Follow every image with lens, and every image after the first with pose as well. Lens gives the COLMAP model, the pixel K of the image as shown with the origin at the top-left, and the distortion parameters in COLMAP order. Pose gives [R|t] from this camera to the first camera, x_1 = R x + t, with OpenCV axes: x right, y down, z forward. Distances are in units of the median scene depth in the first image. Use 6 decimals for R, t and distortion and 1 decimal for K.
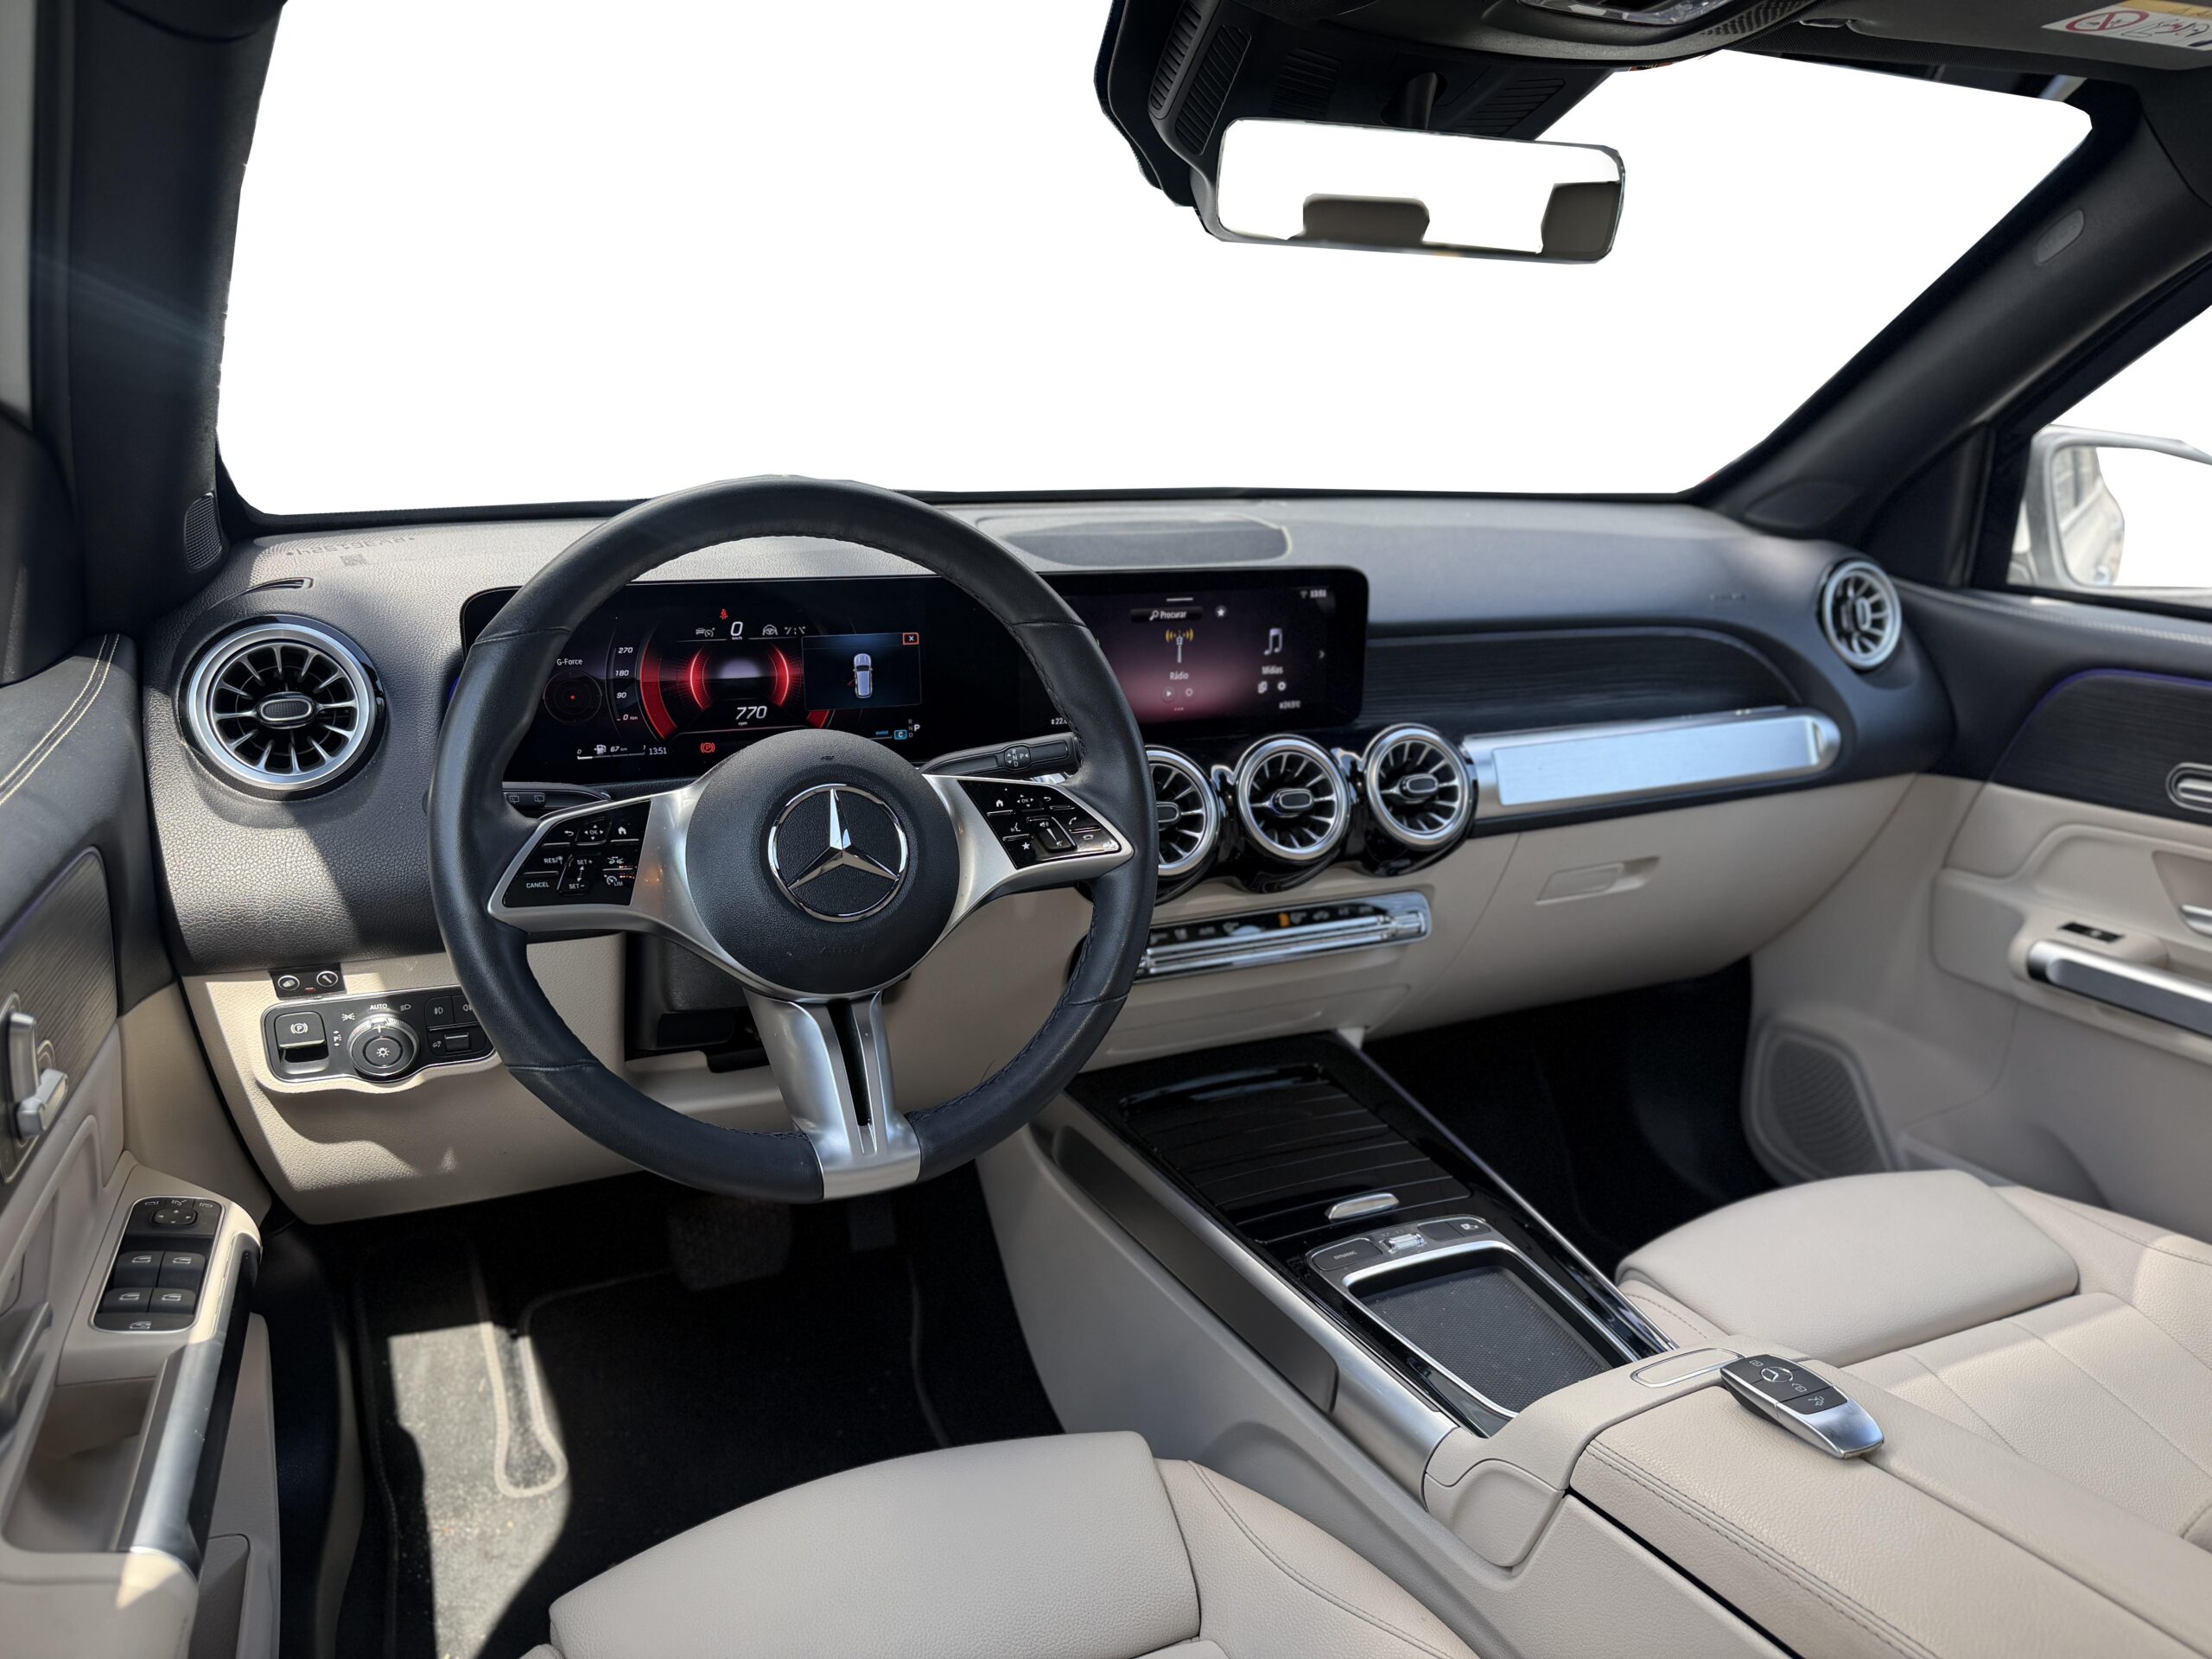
lens RADIAL K [[1513.3, 0, 1106.0], [0, 1513.3, 829.5], [0, 0, 1]] dist [0.128846, -0.236831]
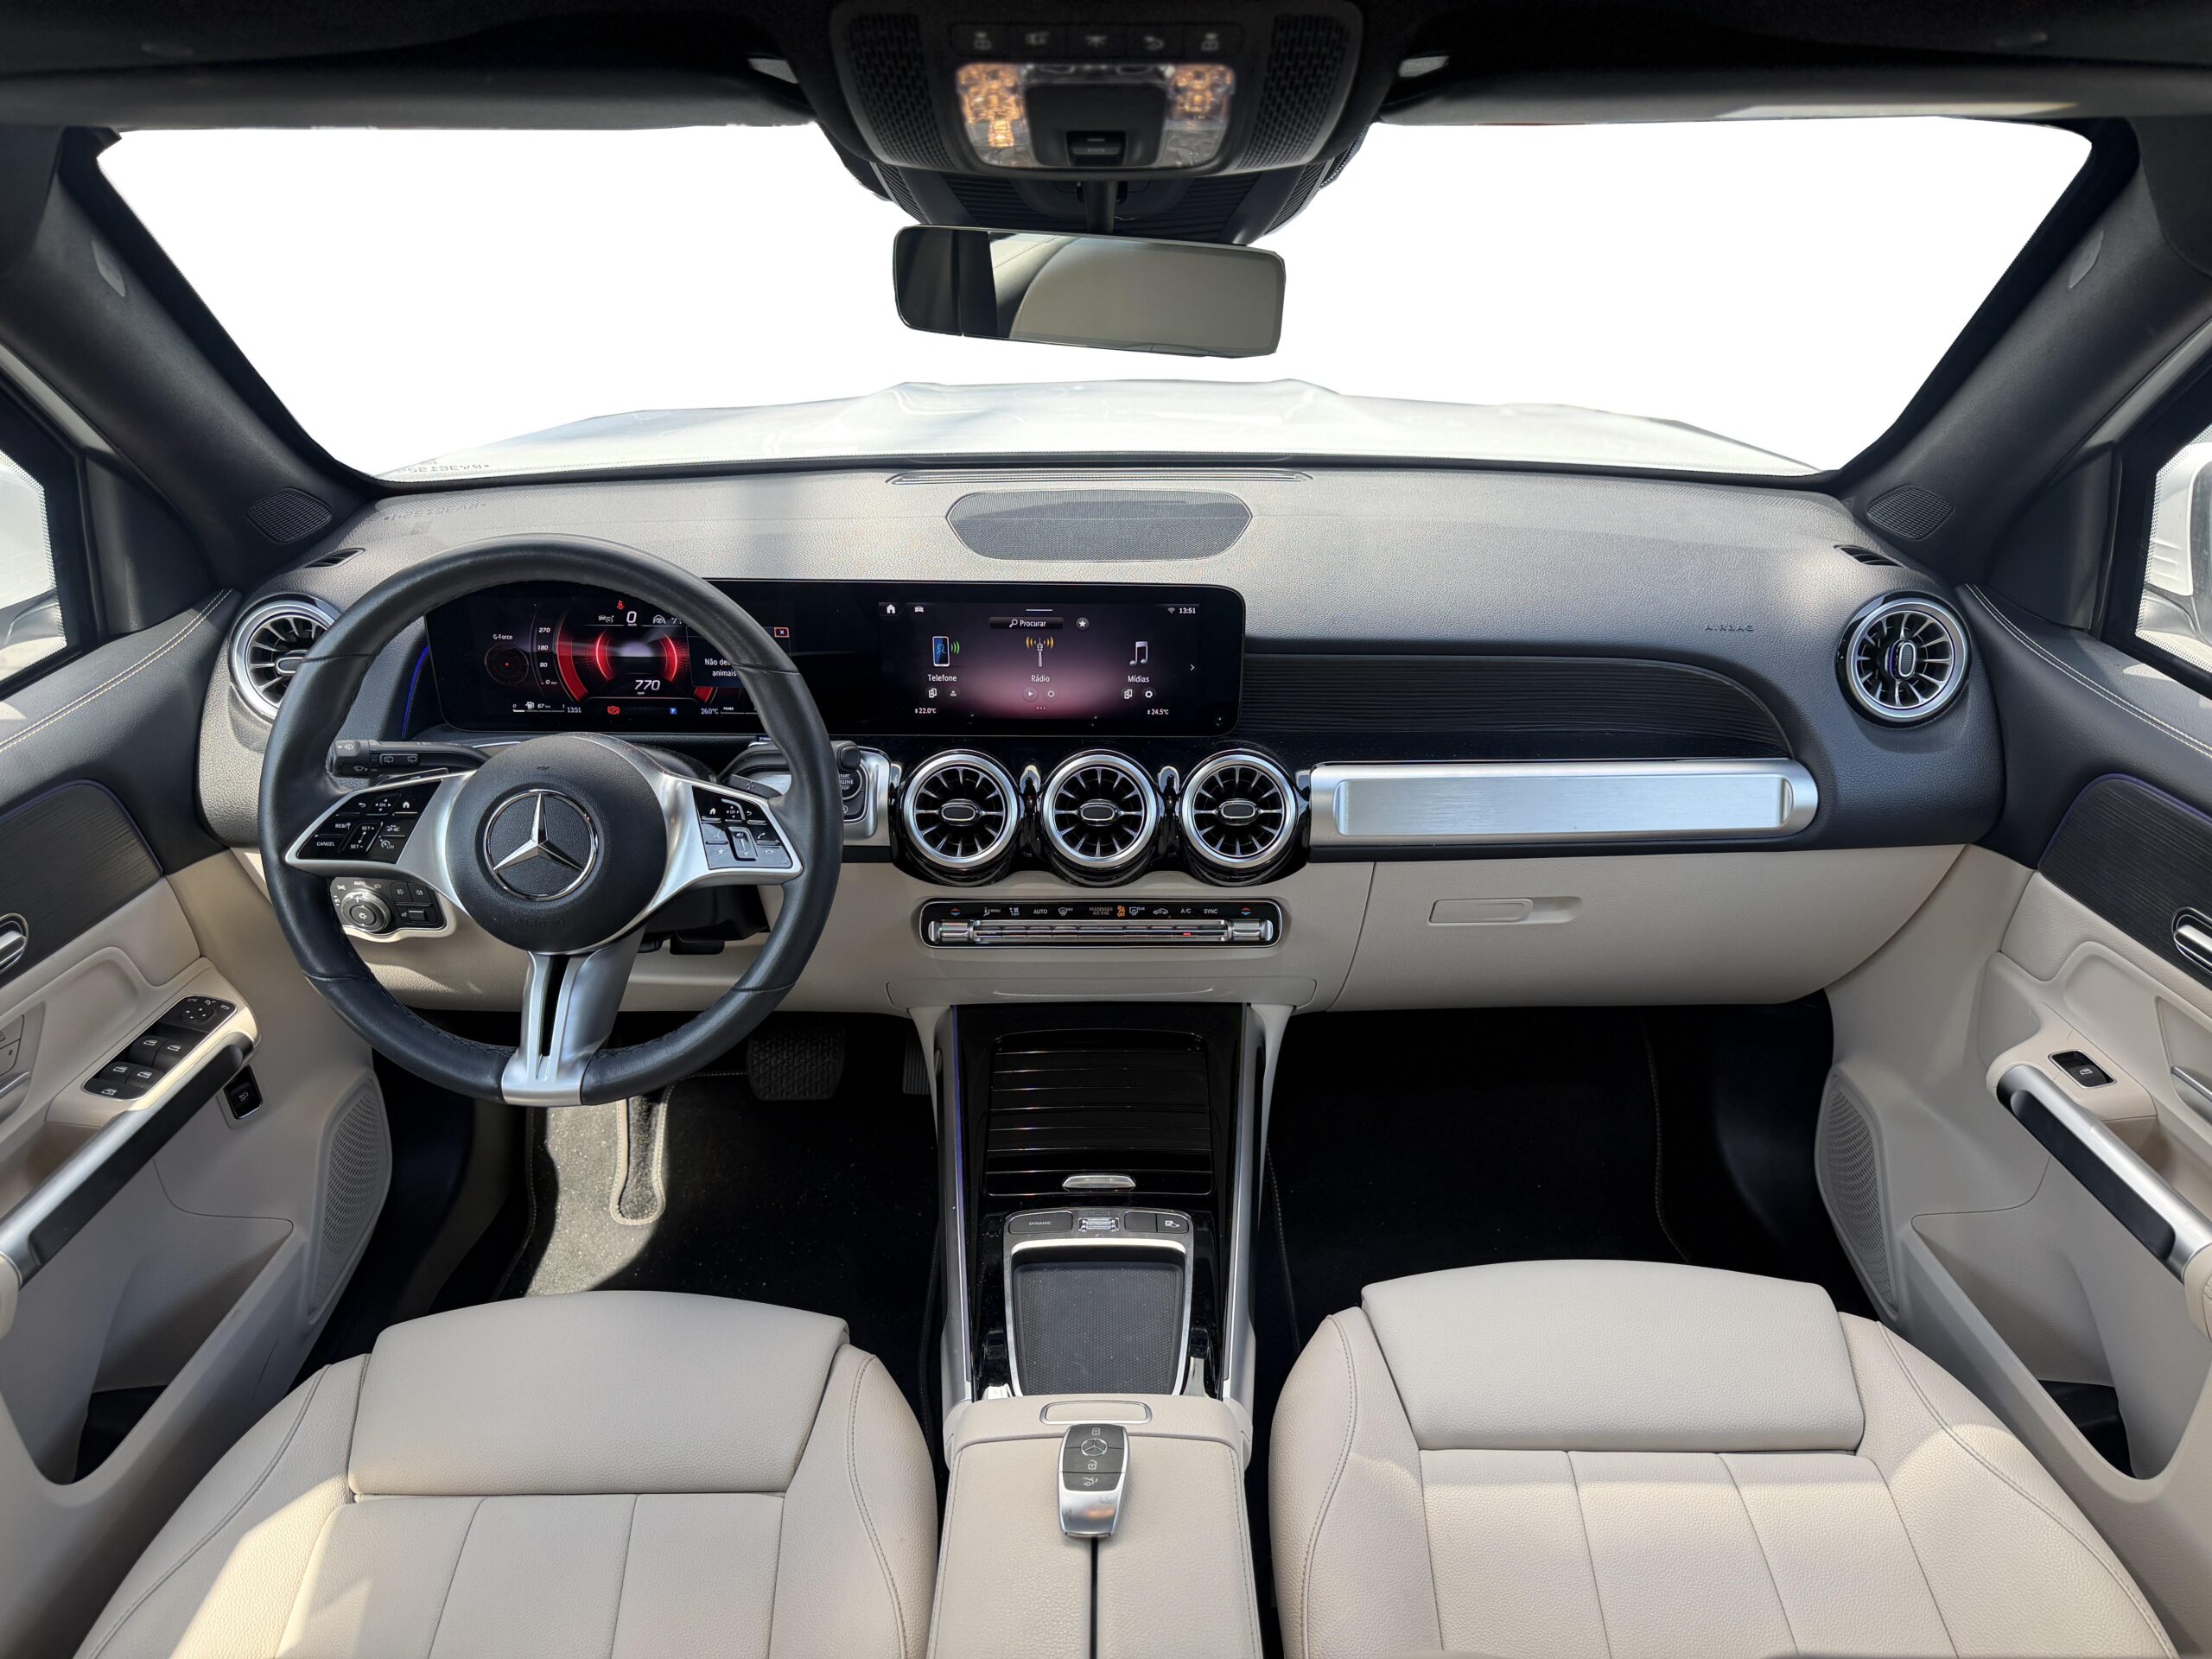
lens RADIAL K [[1513.3, 0, 1106.0], [0, 1513.3, 829.5], [0, 0, 1]] dist [0.128846, -0.236831]
pose [[0.915064, 0.153459, -0.372971, 0.518311], [-0.097339, 0.981476, 0.165013, -0.180632], [0.391385, -0.114693, 0.913052, 0.013448]]
